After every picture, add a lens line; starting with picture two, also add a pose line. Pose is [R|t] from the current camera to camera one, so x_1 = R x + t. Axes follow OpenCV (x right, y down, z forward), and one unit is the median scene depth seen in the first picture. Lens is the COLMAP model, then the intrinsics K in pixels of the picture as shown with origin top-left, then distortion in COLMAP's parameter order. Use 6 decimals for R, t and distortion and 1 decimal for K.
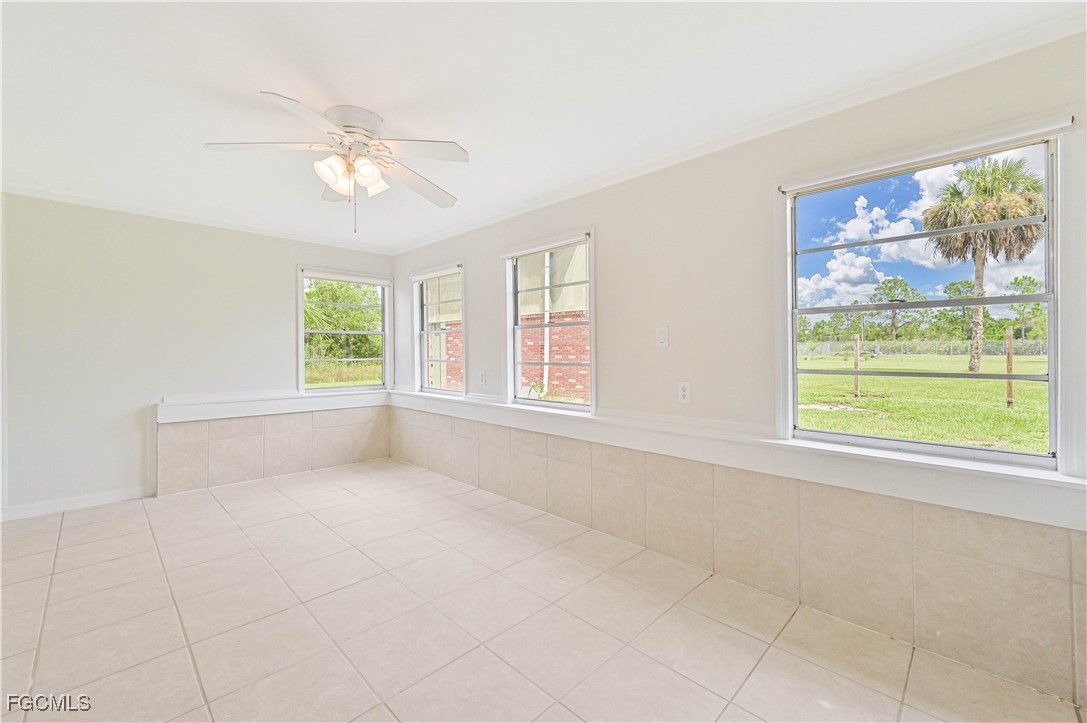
lens RADIAL K [[431.4, 0, 551.1], [0, 431.4, 351.6], [0, 0, 1]] dist [-0.001551, -0.000762]
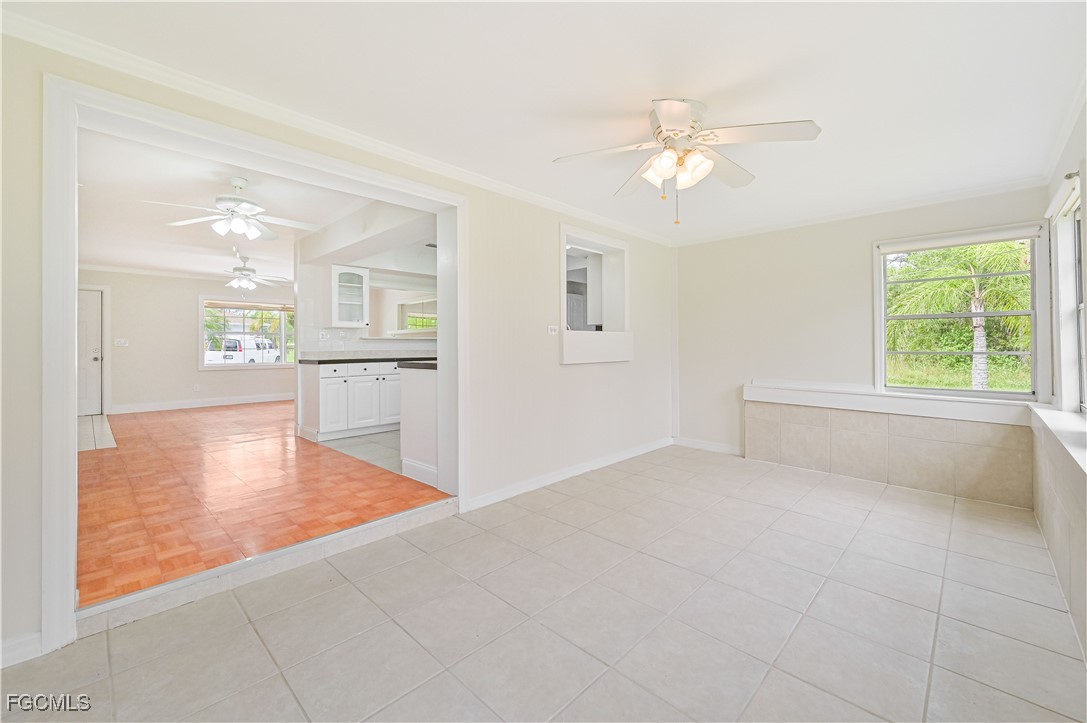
lens RADIAL K [[431.4, 0, 533.3], [0, 431.4, 341.9], [0, 0, 1]] dist [-0.001551, -0.000762]
pose [[0.019318, -0.003855, -0.999806, 0.291509], [-0.001293, 0.999992, -0.003881, 0.005242], [0.999813, 0.001368, 0.019313, 0.330115]]
